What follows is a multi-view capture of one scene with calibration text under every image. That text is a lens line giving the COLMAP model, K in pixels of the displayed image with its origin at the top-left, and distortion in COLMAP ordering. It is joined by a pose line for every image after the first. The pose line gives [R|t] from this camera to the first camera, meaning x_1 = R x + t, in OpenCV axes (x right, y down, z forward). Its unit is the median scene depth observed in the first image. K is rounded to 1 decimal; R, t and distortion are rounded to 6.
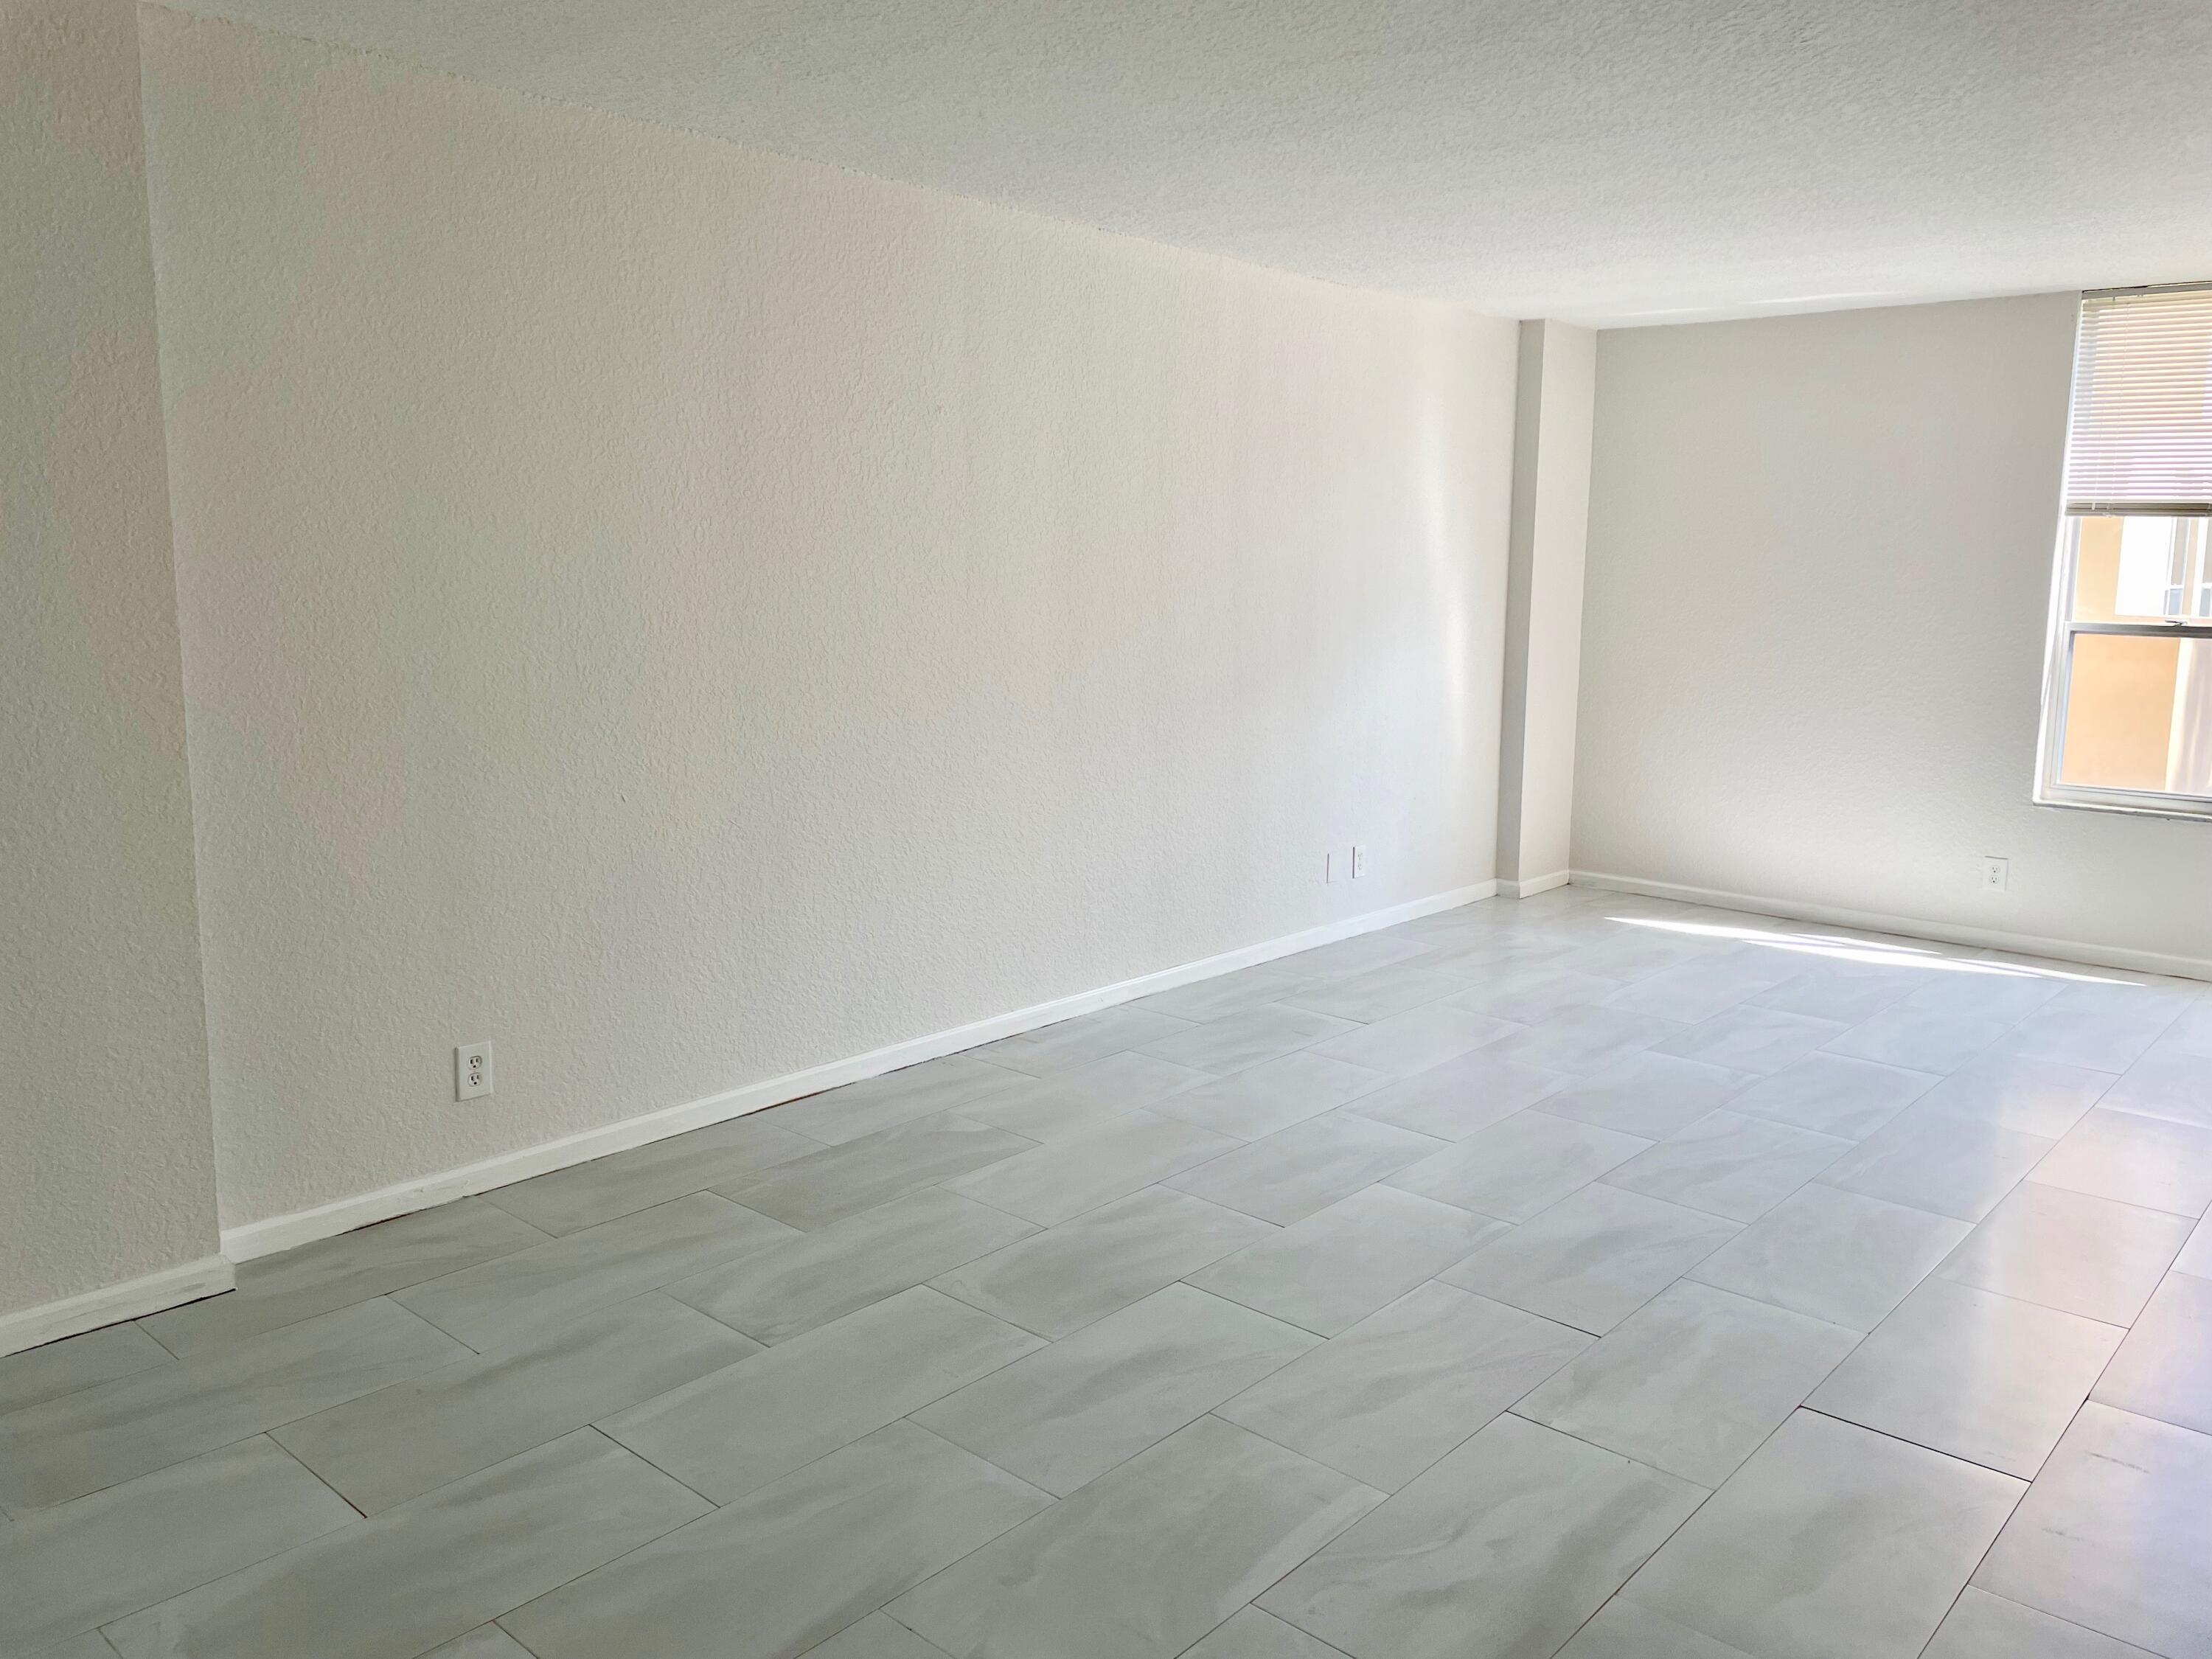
lens RADIAL K [[1665.4, 0, 1104.2], [0, 1665.4, 824.9], [0, 0, 1]] dist [0.091328, -0.114040]
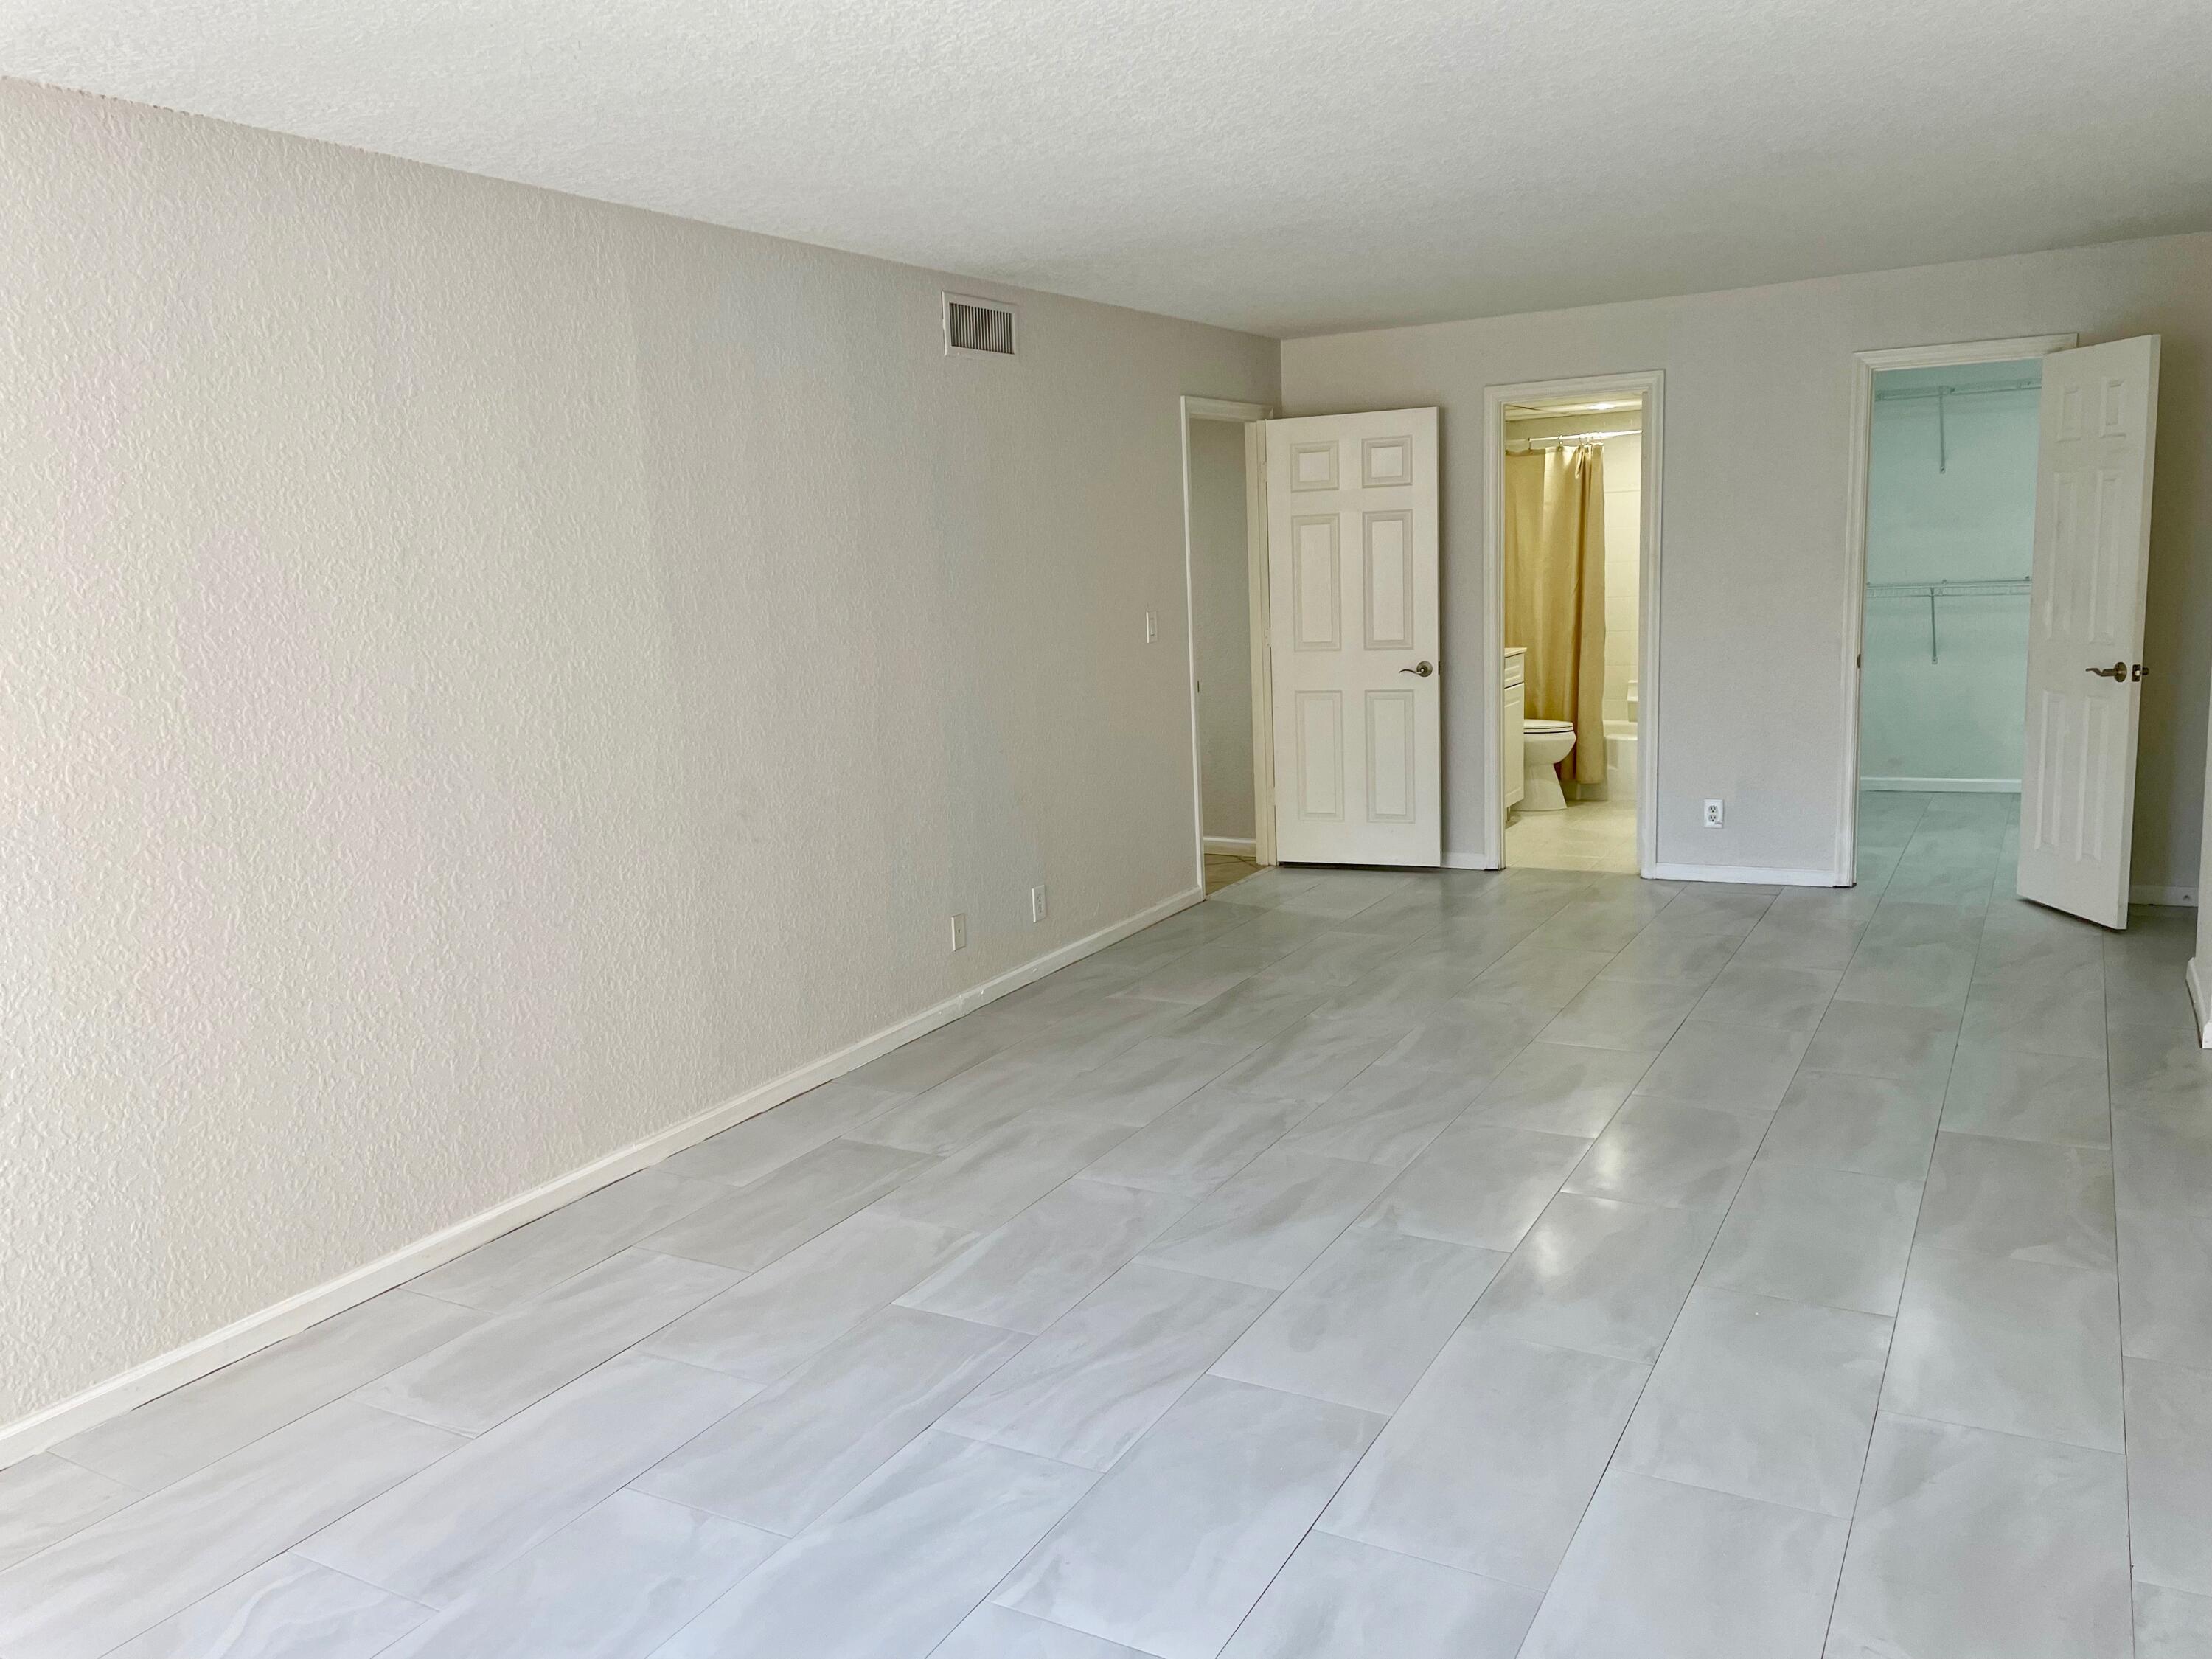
lens RADIAL K [[1665.4, 0, 1106.8], [0, 1665.4, 829.8], [0, 0, 1]] dist [0.091328, -0.114040]
pose [[-0.977305, 0.071276, -0.199486, 0.586935], [0.004602, 0.948617, 0.316394, -0.315831], [0.211787, 0.308295, -0.927416, 1.871909]]
